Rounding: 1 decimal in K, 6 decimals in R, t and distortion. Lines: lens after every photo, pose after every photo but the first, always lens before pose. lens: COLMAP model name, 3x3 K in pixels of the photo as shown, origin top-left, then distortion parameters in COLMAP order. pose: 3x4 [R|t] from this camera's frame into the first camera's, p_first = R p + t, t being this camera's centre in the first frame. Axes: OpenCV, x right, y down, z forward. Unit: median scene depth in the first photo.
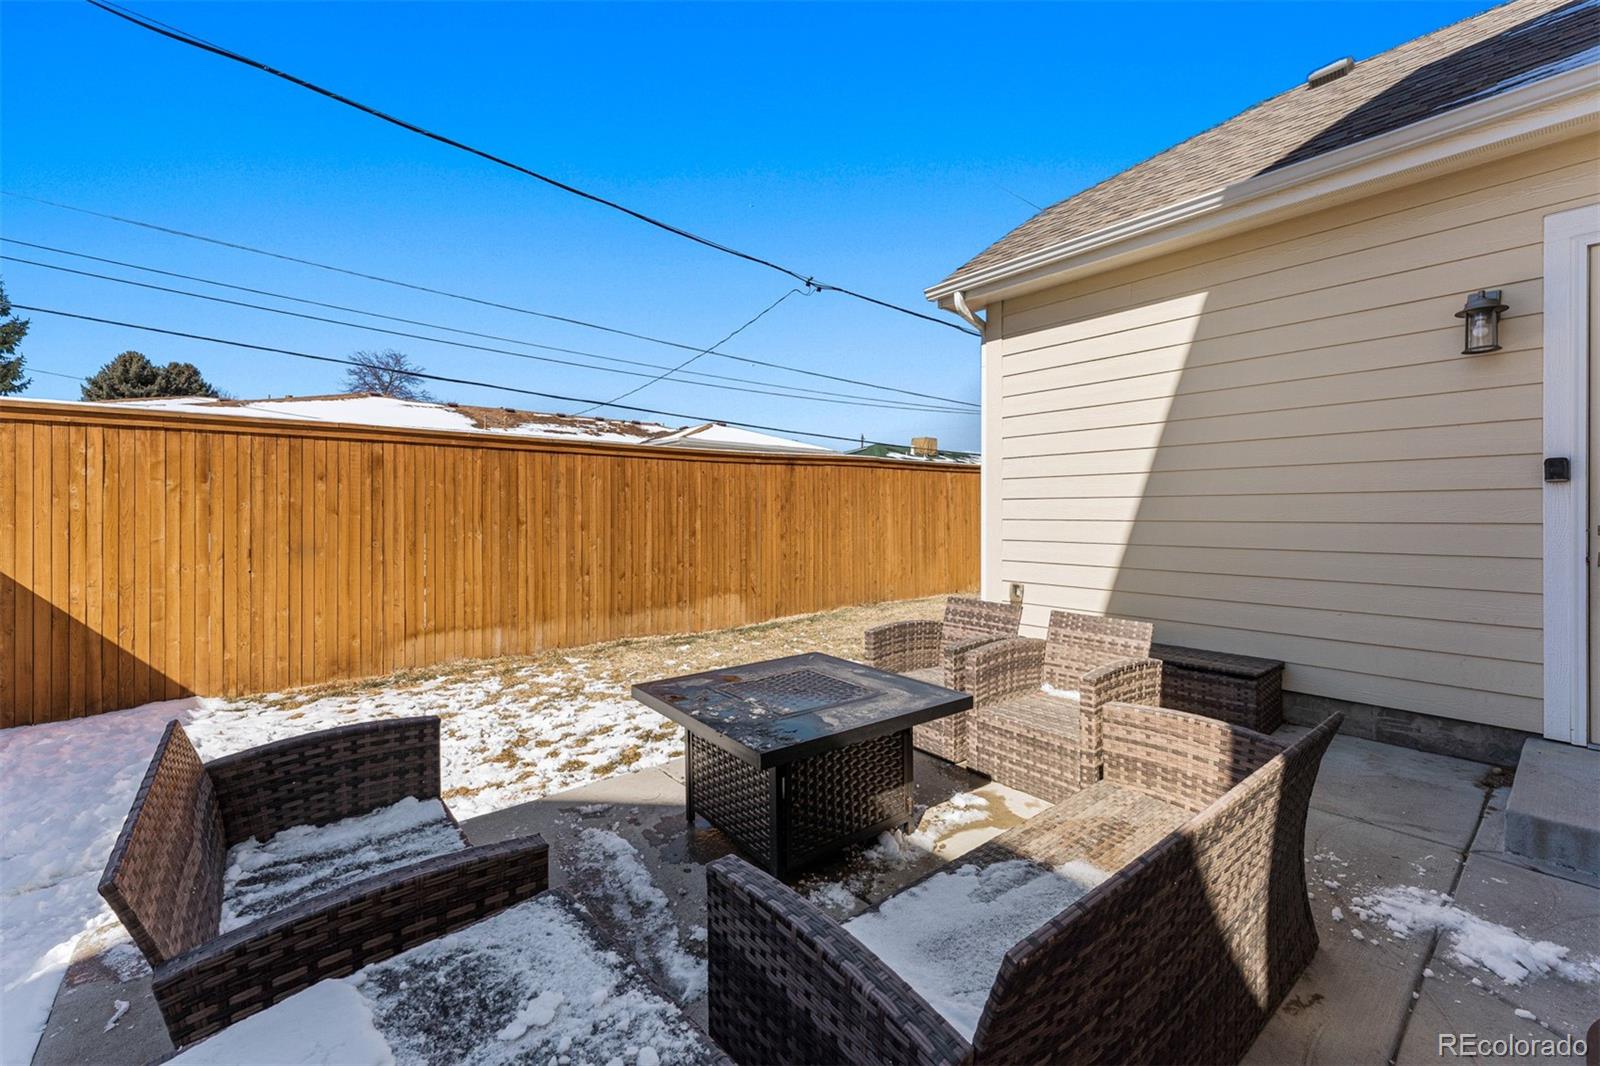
lens RADIAL K [[653.7, 0, 796.5], [0, 653.7, 525.3], [0, 0, 1]] dist [0.000249, -0.000159]
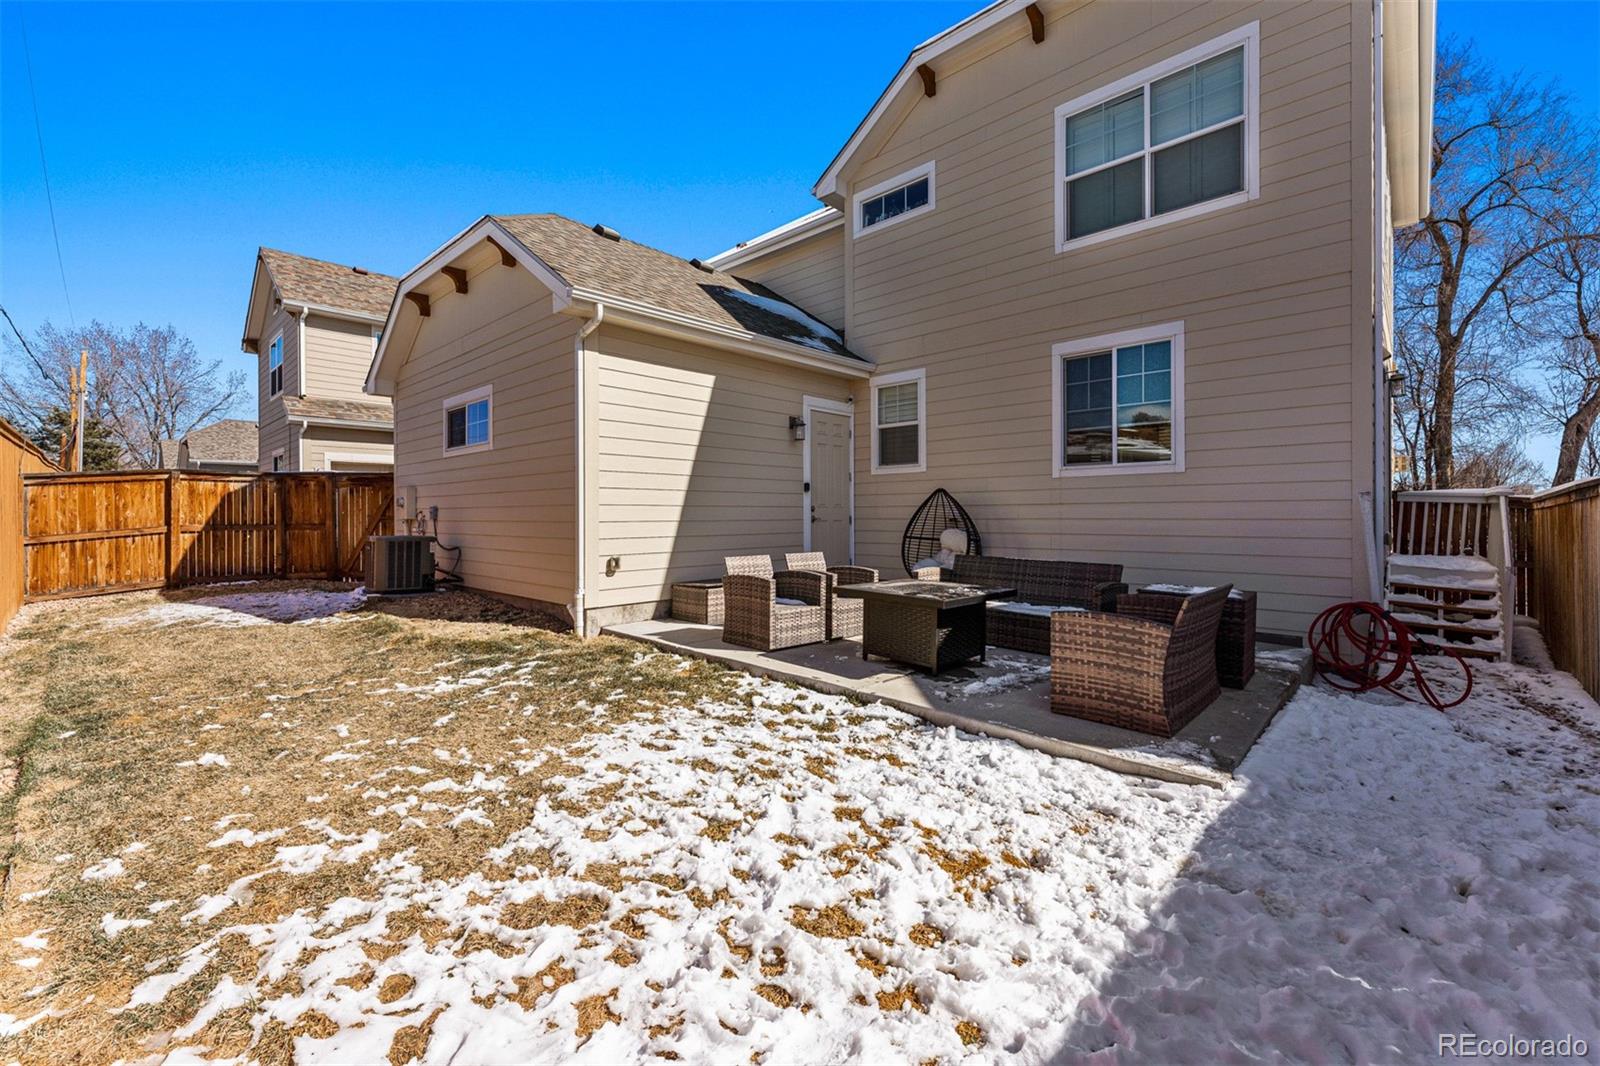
lens RADIAL K [[653.7, 0, 796.5], [0, 653.7, 525.3], [0, 0, 1]] dist [0.000249, -0.000159]
pose [[-0.126101, -0.016344, 0.991883, -0.752474], [0.021481, 0.999585, 0.019201, 0.010936], [-0.991785, 0.023728, -0.125698, 0.658617]]
